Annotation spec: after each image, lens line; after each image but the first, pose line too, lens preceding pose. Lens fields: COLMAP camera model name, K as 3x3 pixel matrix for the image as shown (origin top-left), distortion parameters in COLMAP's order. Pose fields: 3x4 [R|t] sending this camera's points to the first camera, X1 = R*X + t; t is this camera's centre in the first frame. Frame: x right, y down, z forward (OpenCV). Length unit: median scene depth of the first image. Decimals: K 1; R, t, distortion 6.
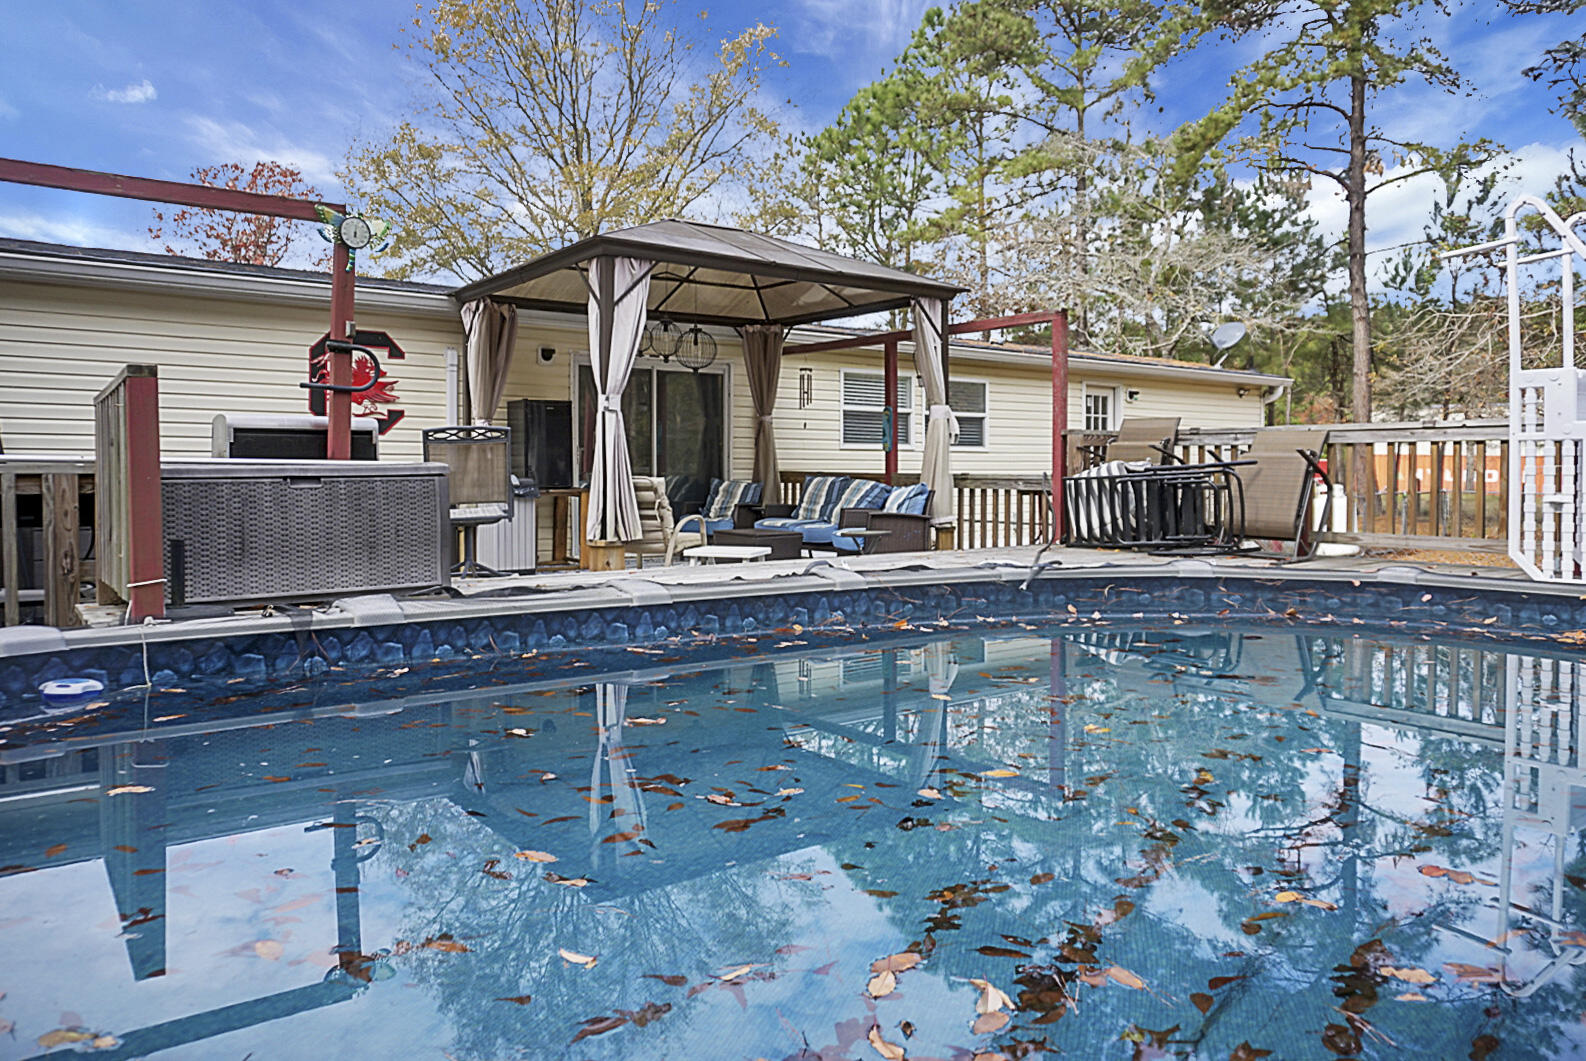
lens RADIAL K [[1100.6, 0, 776.7], [0, 1100.6, 535.6], [0, 0, 1]] dist [-0.005433, -0.001638]
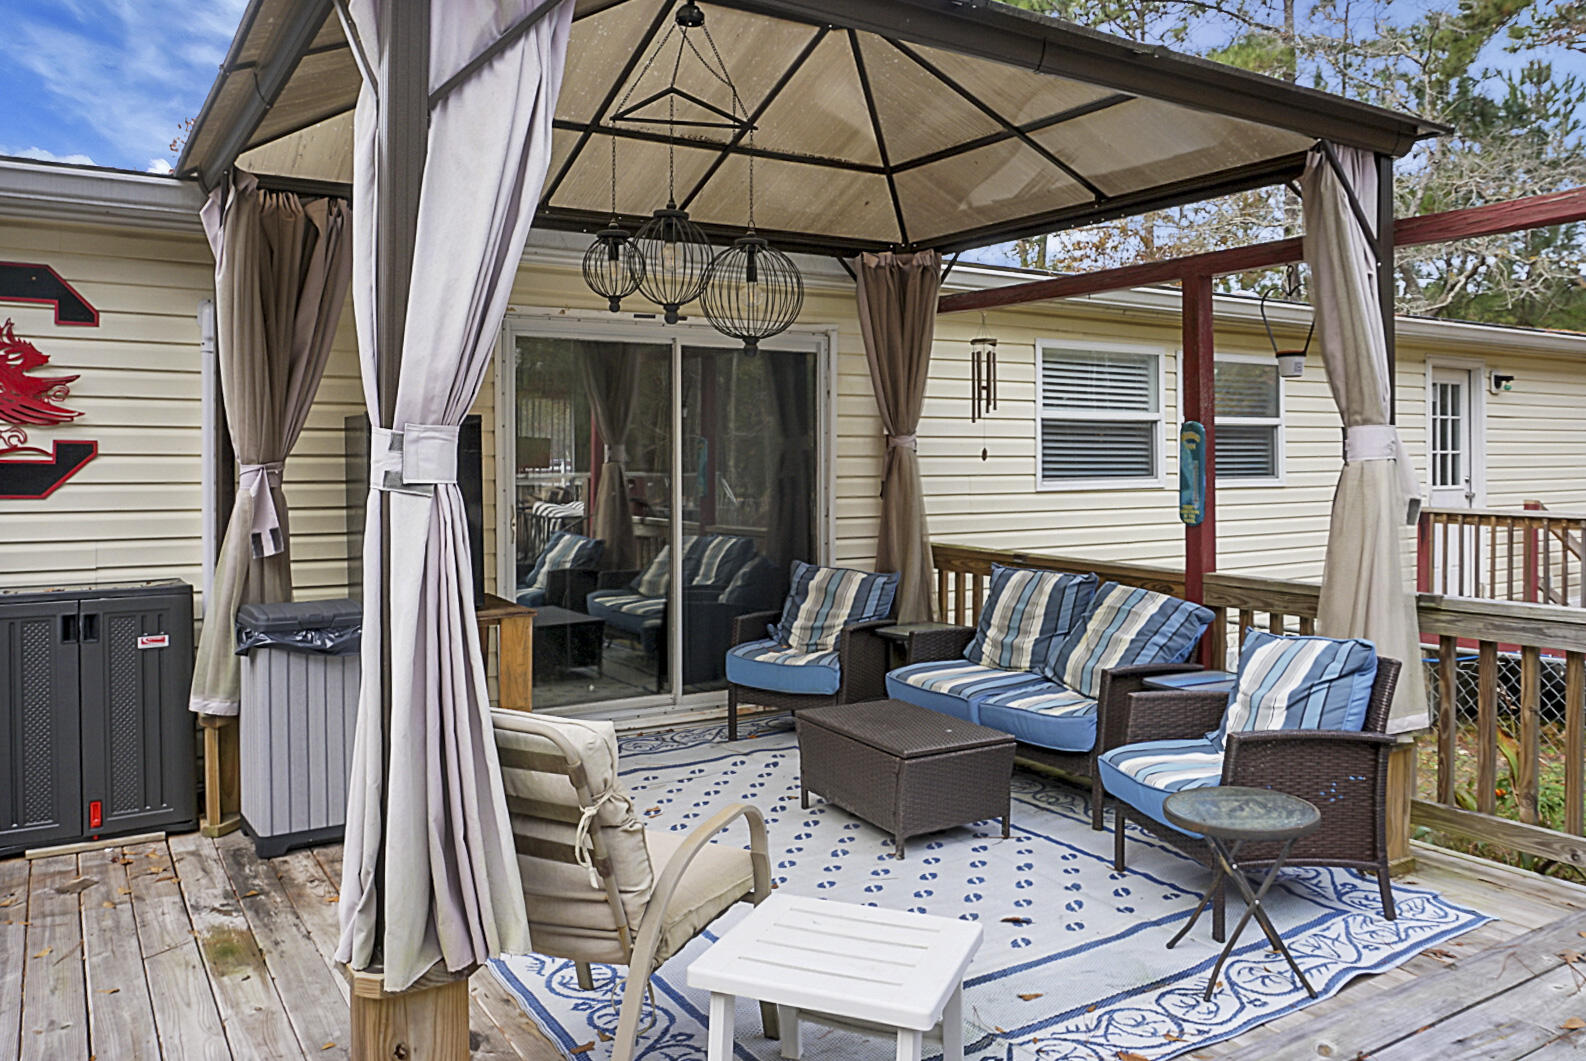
lens RADIAL K [[1187.7, 0, 801.9], [0, 1187.7, 513.8], [0, 0, 1]] dist [-0.006060, 0.002103]
pose [[0.998273, -0.003517, -0.058646, -0.025536], [0.002735, 0.999906, -0.013403, -0.071191], [0.058688, 0.013220, 0.998189, 0.495323]]
